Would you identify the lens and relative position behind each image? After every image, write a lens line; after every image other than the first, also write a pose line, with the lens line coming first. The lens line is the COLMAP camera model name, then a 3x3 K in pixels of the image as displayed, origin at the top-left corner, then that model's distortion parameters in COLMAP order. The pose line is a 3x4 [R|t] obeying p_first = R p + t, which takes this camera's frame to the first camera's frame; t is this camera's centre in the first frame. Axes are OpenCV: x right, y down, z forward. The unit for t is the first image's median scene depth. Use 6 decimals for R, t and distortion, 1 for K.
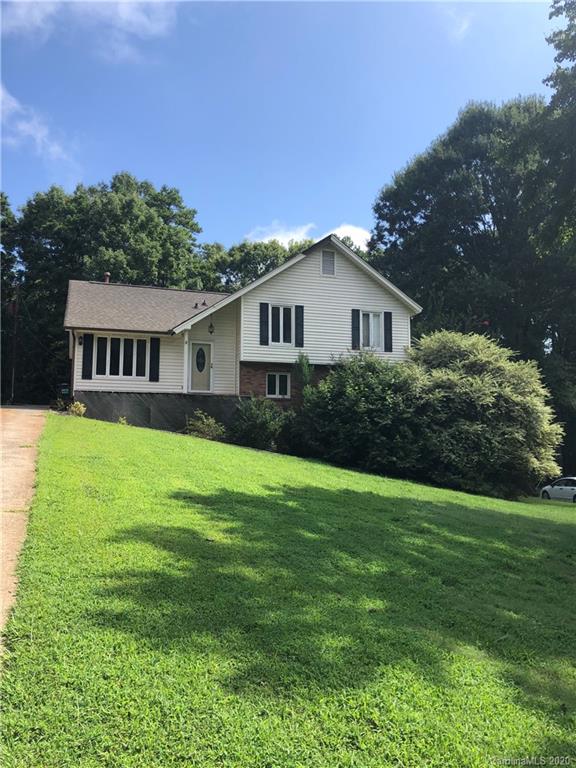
lens RADIAL K [[629.2, 0, 286.1], [0, 629.2, 386.9], [0, 0, 1]] dist [-0.001482, 0.020003]
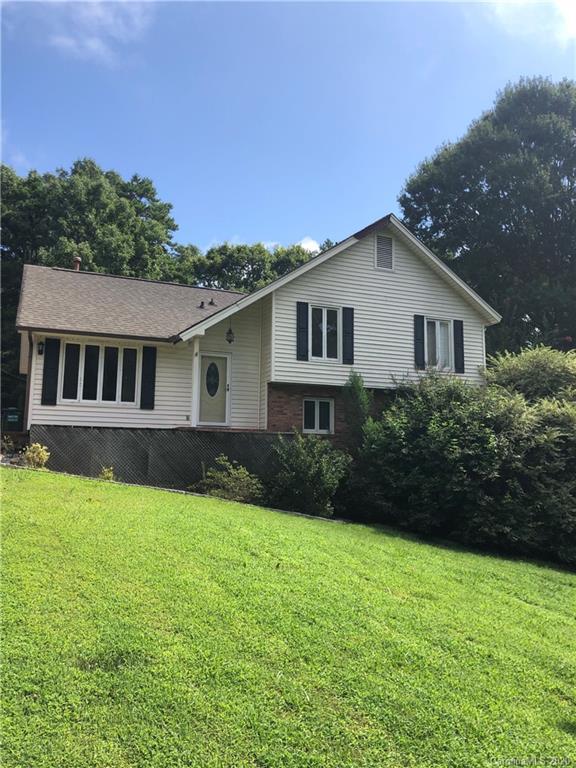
lens RADIAL K [[629.2, 0, 290.9], [0, 629.2, 380.7], [0, 0, 1]] dist [-0.001482, 0.020003]
pose [[0.996079, 0.018583, 0.086496, -0.109142], [-0.015265, 0.999128, -0.038866, -0.015143], [-0.087143, 0.037394, 0.995494, 0.285449]]
